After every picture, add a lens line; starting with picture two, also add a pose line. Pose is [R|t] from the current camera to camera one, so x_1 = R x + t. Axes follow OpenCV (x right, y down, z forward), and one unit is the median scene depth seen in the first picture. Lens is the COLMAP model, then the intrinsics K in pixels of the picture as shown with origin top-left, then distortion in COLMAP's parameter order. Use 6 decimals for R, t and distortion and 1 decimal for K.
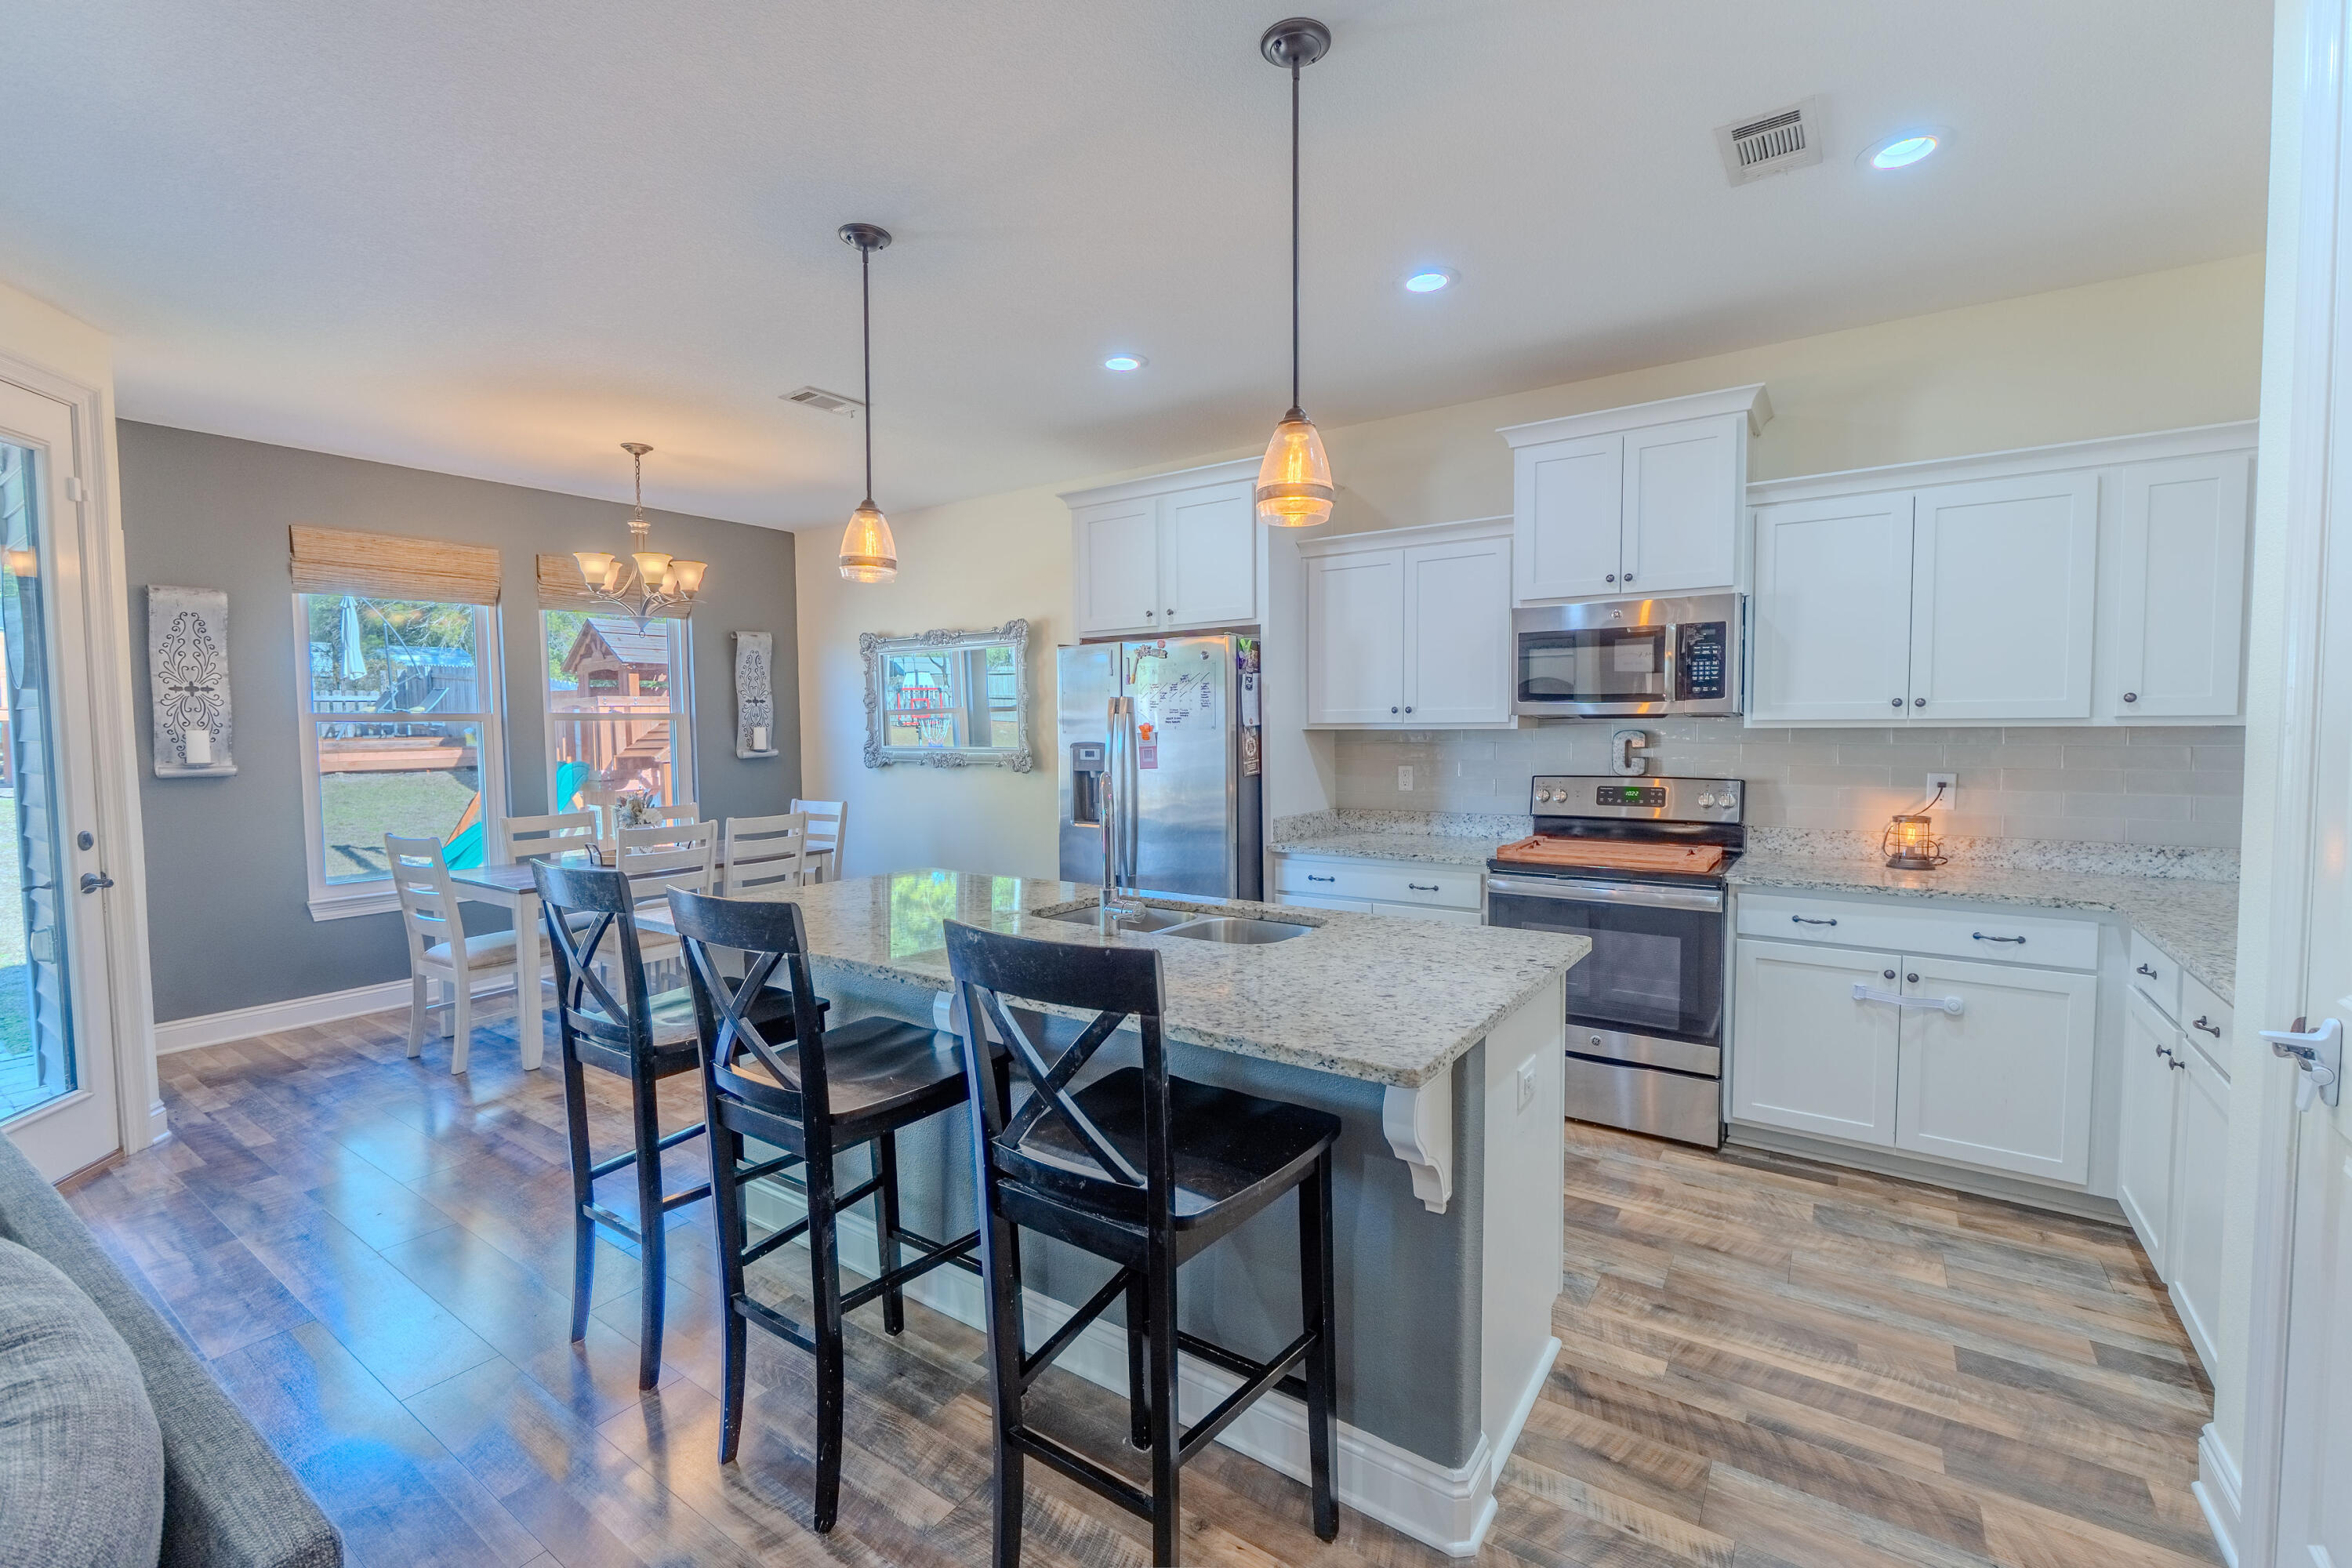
lens RADIAL K [[989.5, 0, 1181.3], [0, 989.5, 776.7], [0, 0, 1]] dist [-0.005356, -0.000328]
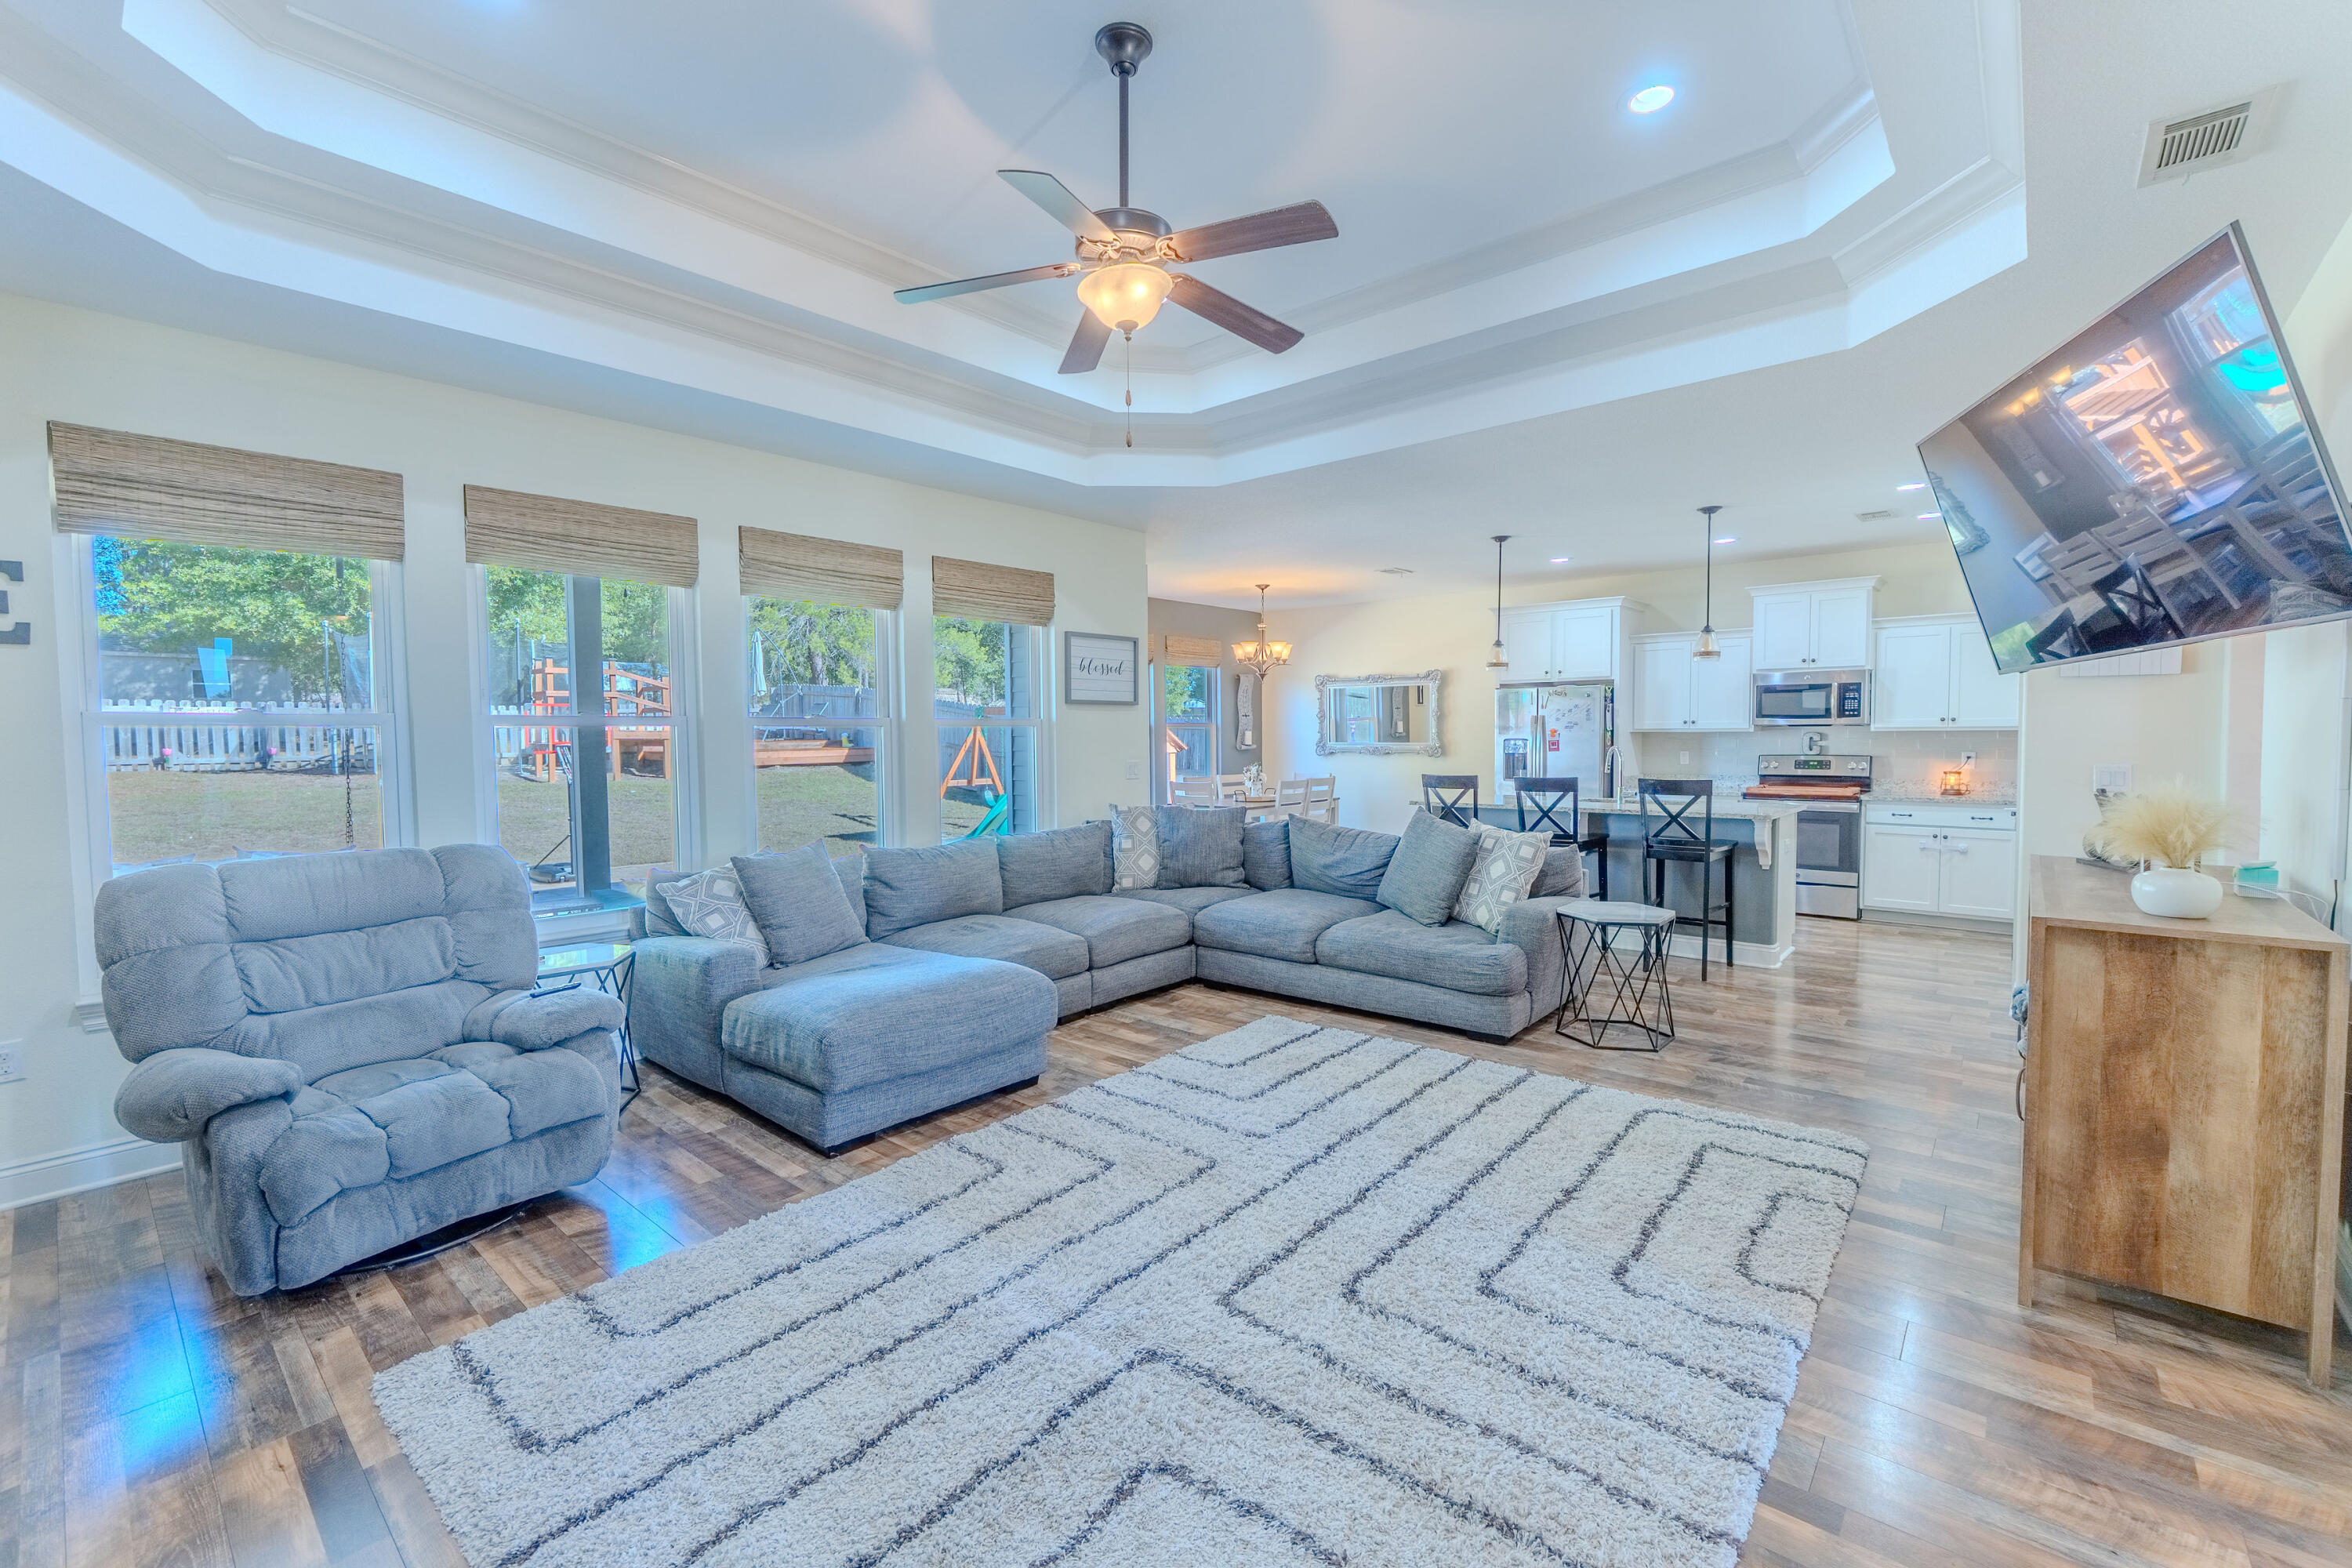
lens RADIAL K [[989.5, 0, 1181.3], [0, 989.5, 776.7], [0, 0, 1]] dist [-0.005356, -0.000328]
pose [[0.993464, 0.006477, -0.113965, -0.560864], [-0.007375, 0.999945, -0.007467, 0.064235], [0.113910, 0.008258, 0.993457, -1.082424]]
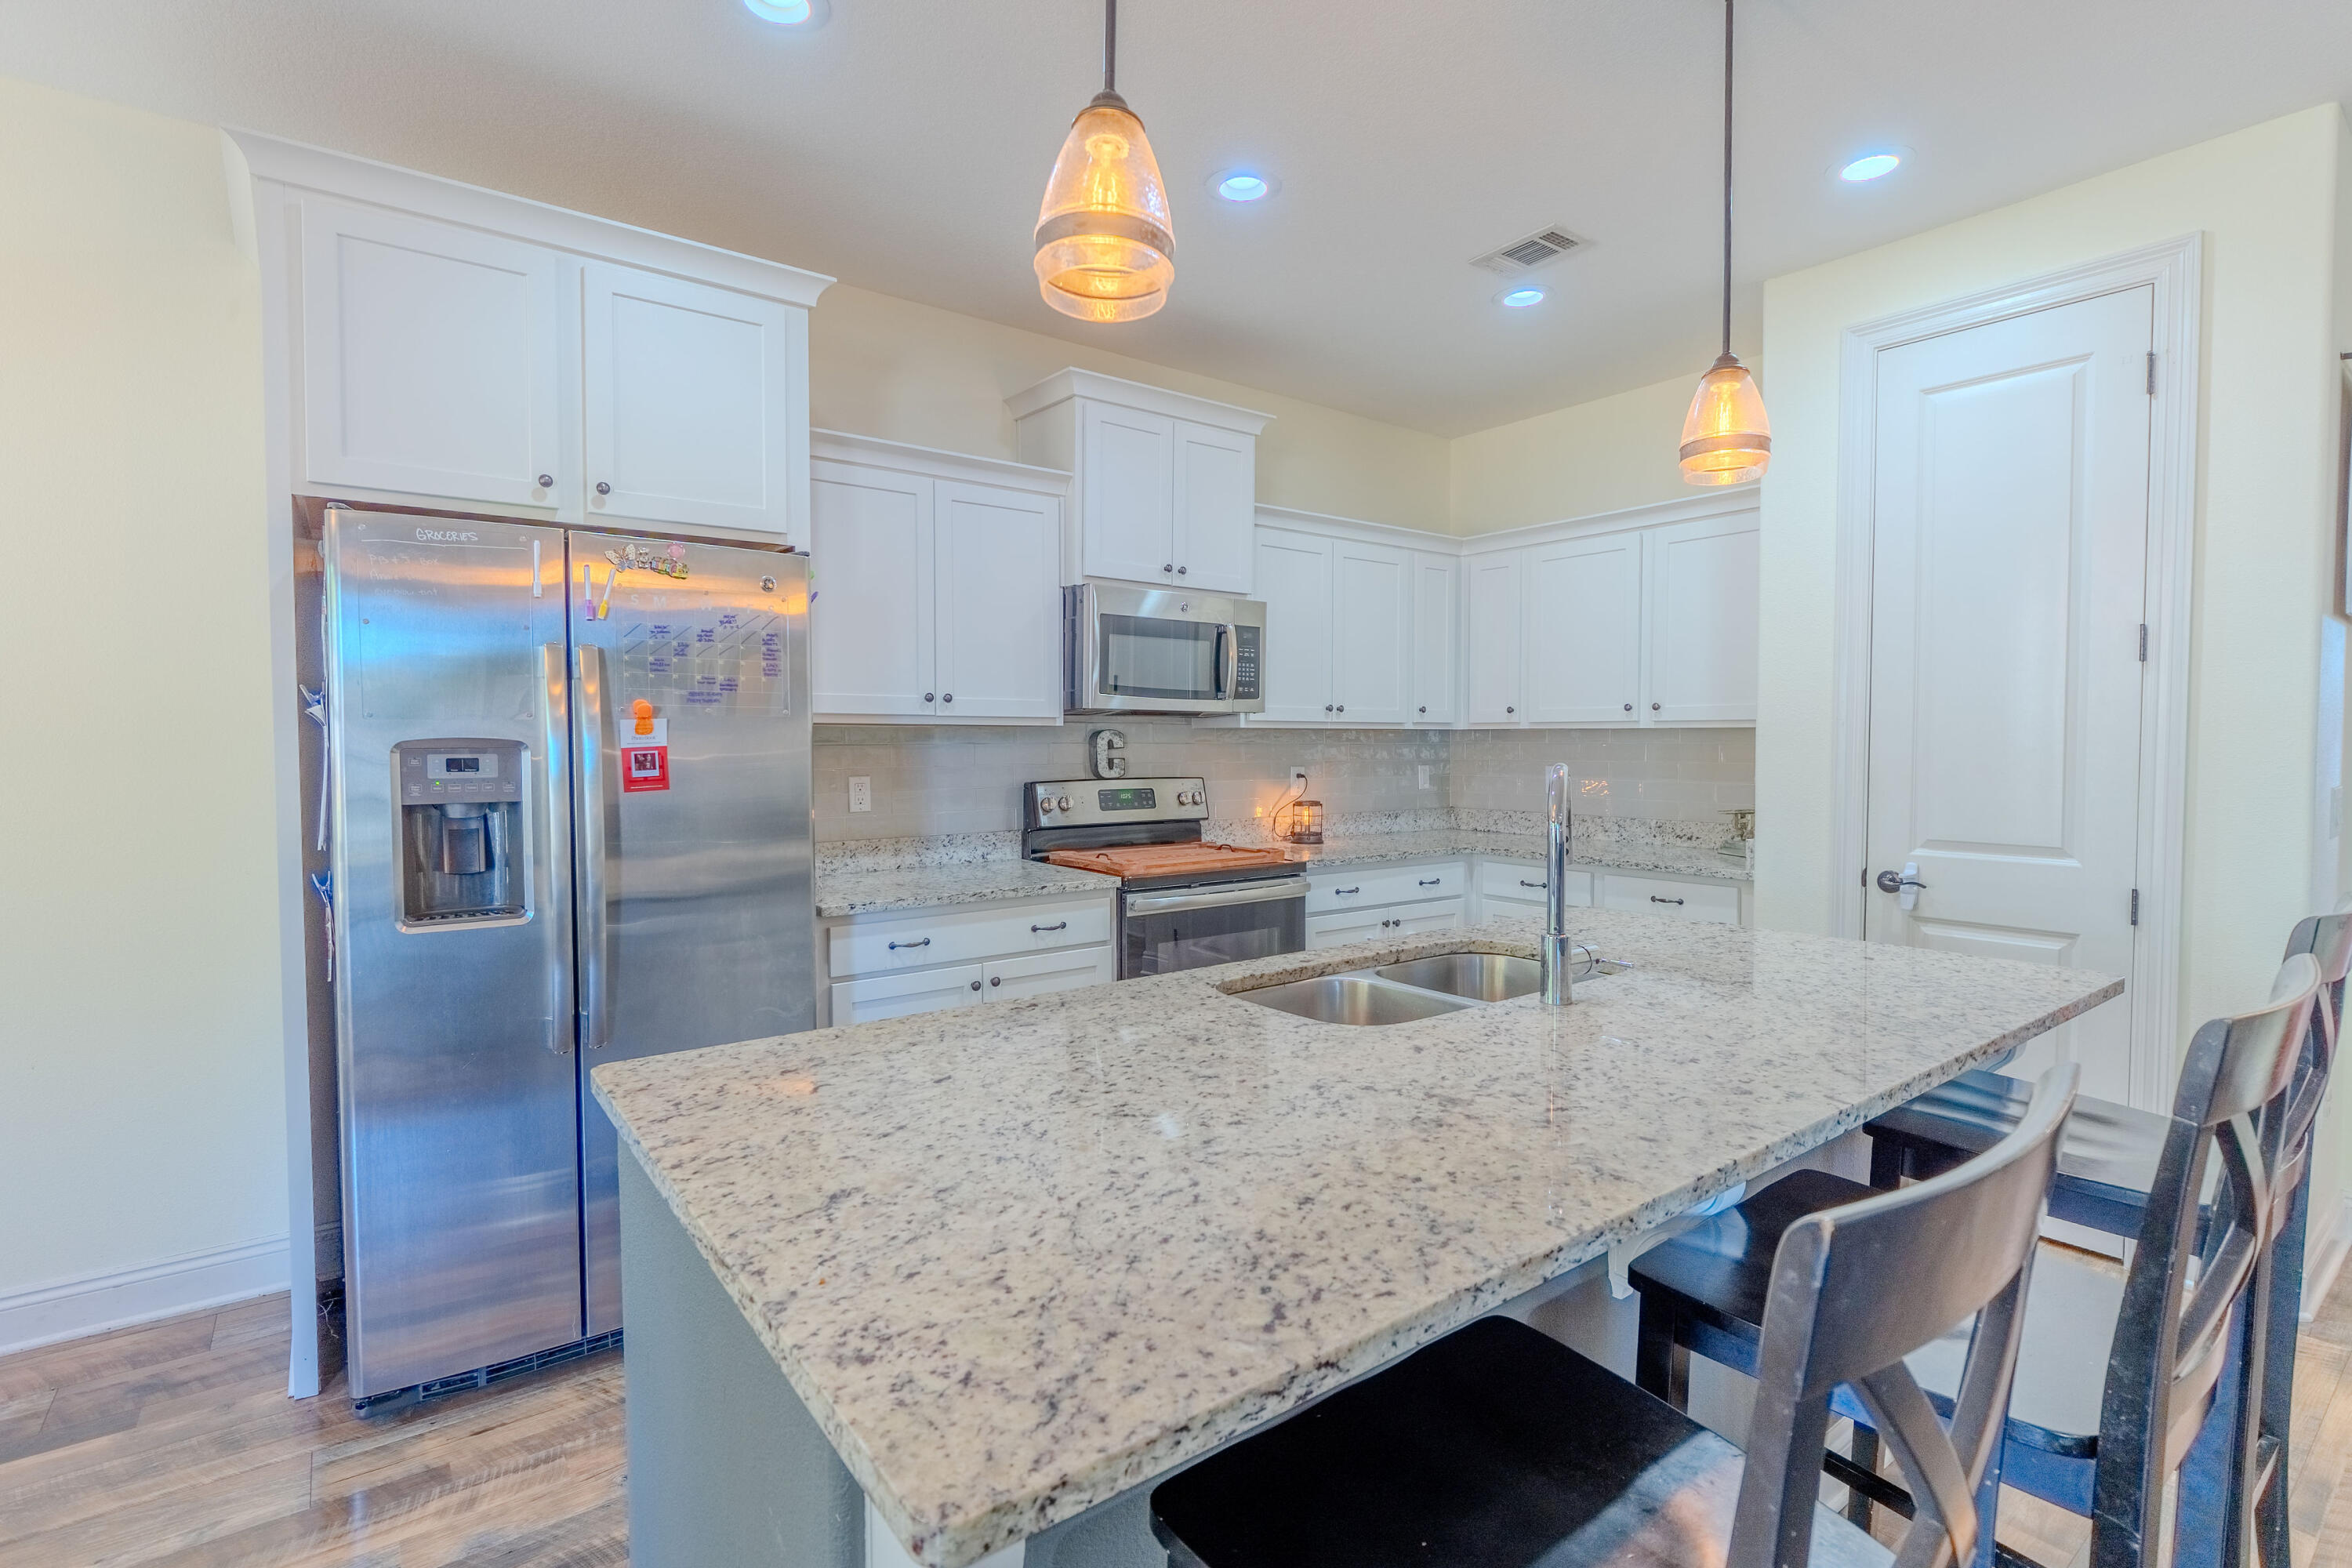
lens RADIAL K [[1104.8, 0, 1184.4], [0, 1104.8, 777.2], [0, 0, 1]] dist [-0.003492, -0.000137]
pose [[0.309741, -0.023515, 0.950530, -0.493558], [0.046124, 0.998889, 0.009681, -0.008089], [-0.949702, 0.040844, 0.310481, 0.569836]]
